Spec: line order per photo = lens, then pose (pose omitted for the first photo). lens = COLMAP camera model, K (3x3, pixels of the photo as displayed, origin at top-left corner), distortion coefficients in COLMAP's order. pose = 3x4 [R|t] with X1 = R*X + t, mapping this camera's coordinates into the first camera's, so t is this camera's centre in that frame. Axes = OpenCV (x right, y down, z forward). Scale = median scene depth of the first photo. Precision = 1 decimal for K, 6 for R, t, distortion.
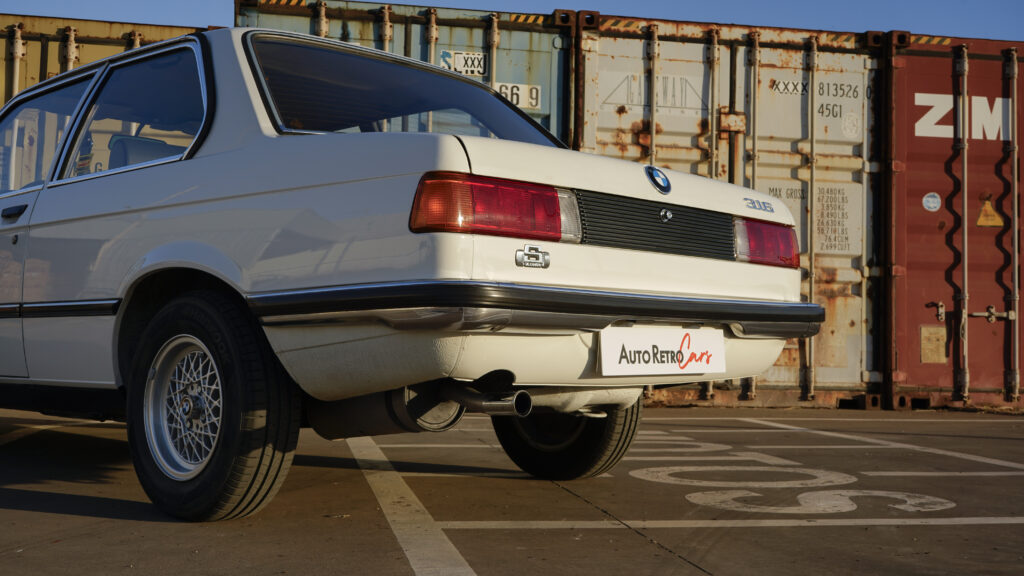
lens RADIAL K [[1172.3, 0, 514.0], [0, 1172.3, 282.4], [0, 0, 1]] dist [0.005853, 0.000000]
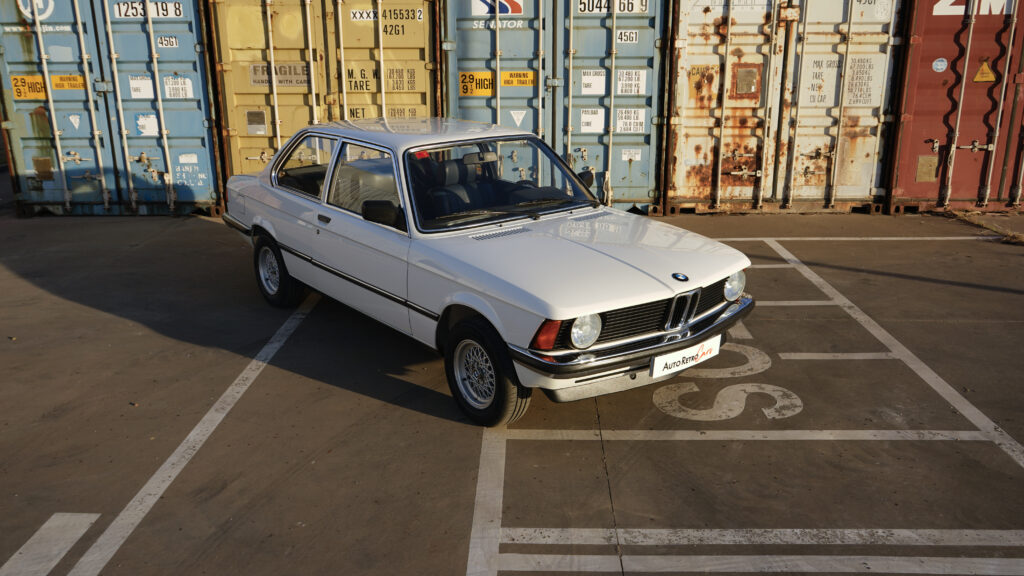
lens RADIAL K [[826.8, 0, 511.1], [0, 826.8, 289.9], [0, 0, 1]] dist [-0.017937, 0.022035]
pose [[0.977370, 0.031978, -0.209105, 0.079140], [0.041153, 0.940877, 0.336240, -0.172282], [0.207495, -0.337236, 0.918269, -0.080639]]
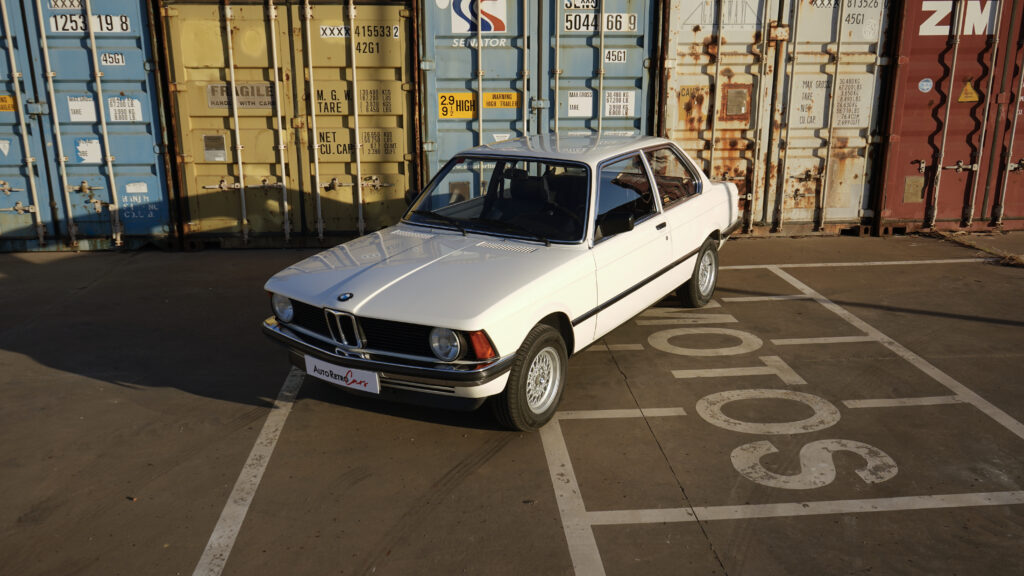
lens RADIAL K [[826.8, 0, 512.0], [0, 826.8, 286.4], [0, 0, 1]] dist [-0.017937, 0.022035]
pose [[0.993842, 0.004788, -0.110699, -0.014347], [0.031305, 0.946230, 0.321978, -0.177990], [0.106289, -0.323461, 0.940253, -0.026290]]
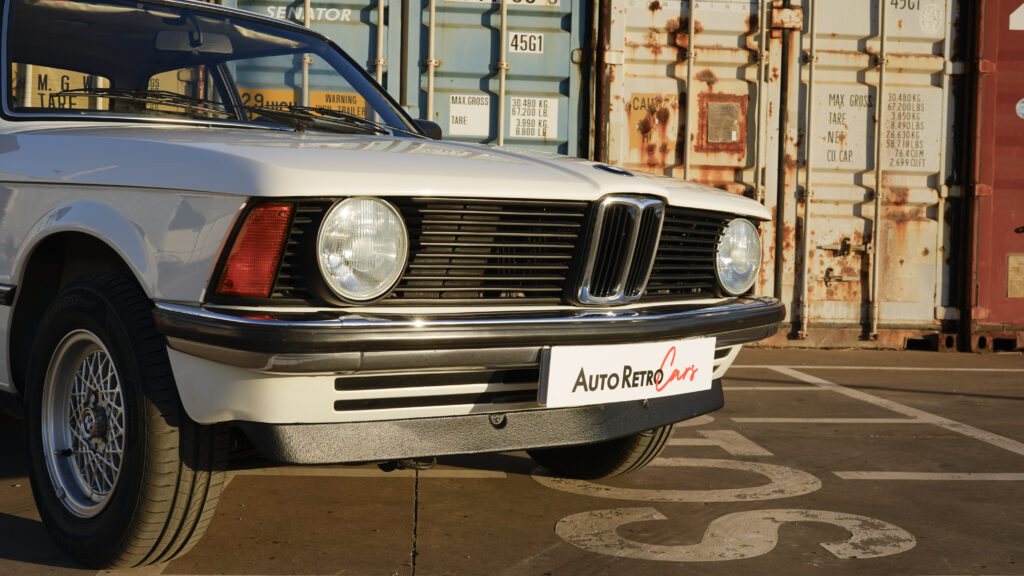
lens RADIAL K [[1196.9, 0, 513.3], [0, 1196.9, 285.4], [0, 0, 1]] dist [0.013847, 0.000000]
pose [[0.994525, 0.005603, -0.104351, 0.080629], [0.003157, 0.996495, 0.083589, -0.015405], [0.104454, -0.083460, 0.991022, 0.093390]]
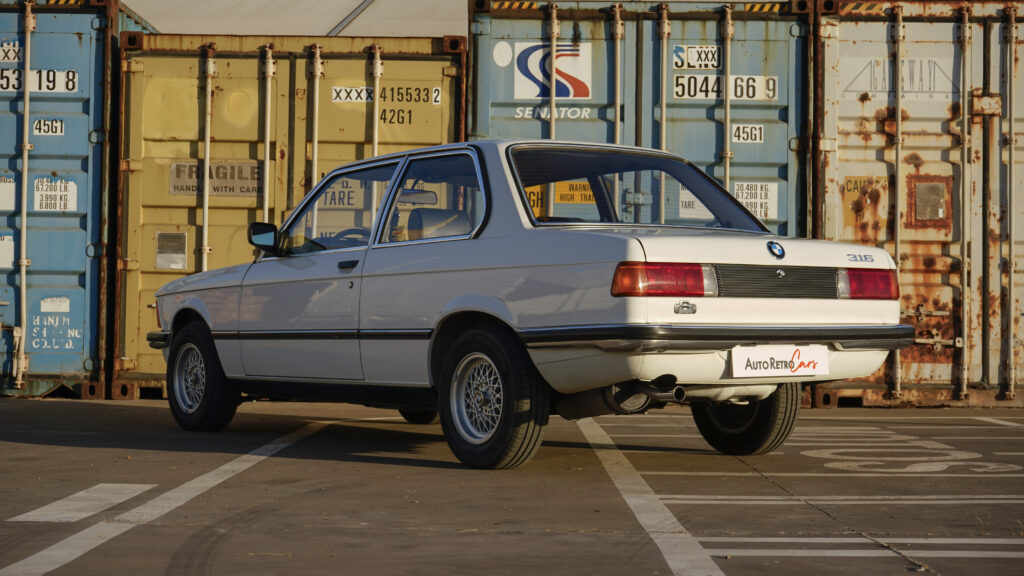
lens RADIAL K [[1718.0, 0, 507.1], [0, 1718.0, 275.0], [0, 0, 1]] dist [-0.025482, 0.000000]
pose [[0.981817, -0.016307, -0.189130, 0.067424], [0.020356, 0.999603, 0.019485, -0.035347], [0.188737, -0.022981, 0.981759, -0.428082]]
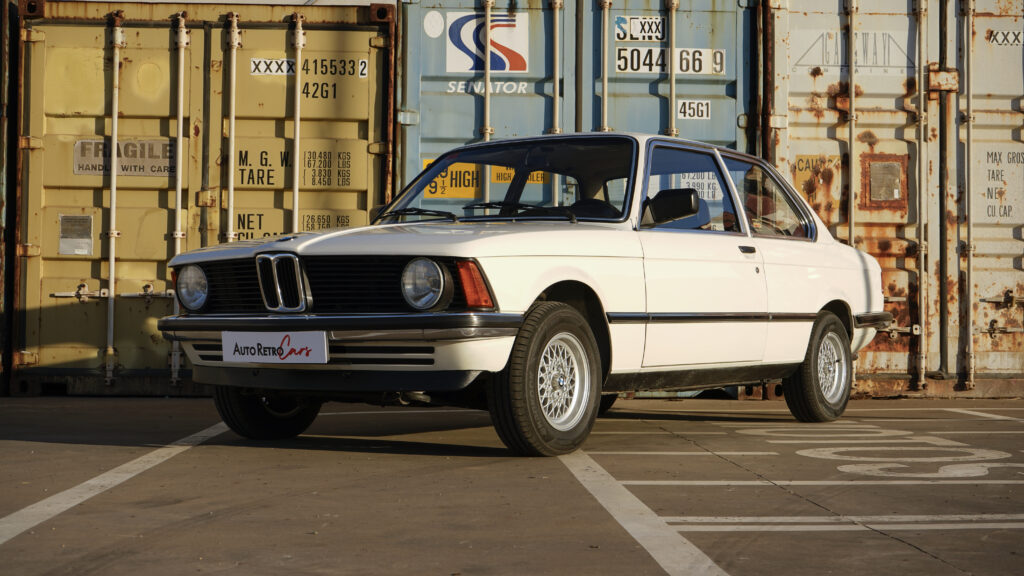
lens RADIAL K [[1539.0, 0, 508.2], [0, 1539.0, 279.7], [0, 0, 1]] dist [-0.019036, 0.000000]
pose [[0.990360, -0.020191, -0.137041, 0.015567], [0.022931, 0.999567, 0.018449, -0.013839], [0.136609, -0.021413, 0.990394, -0.210485]]
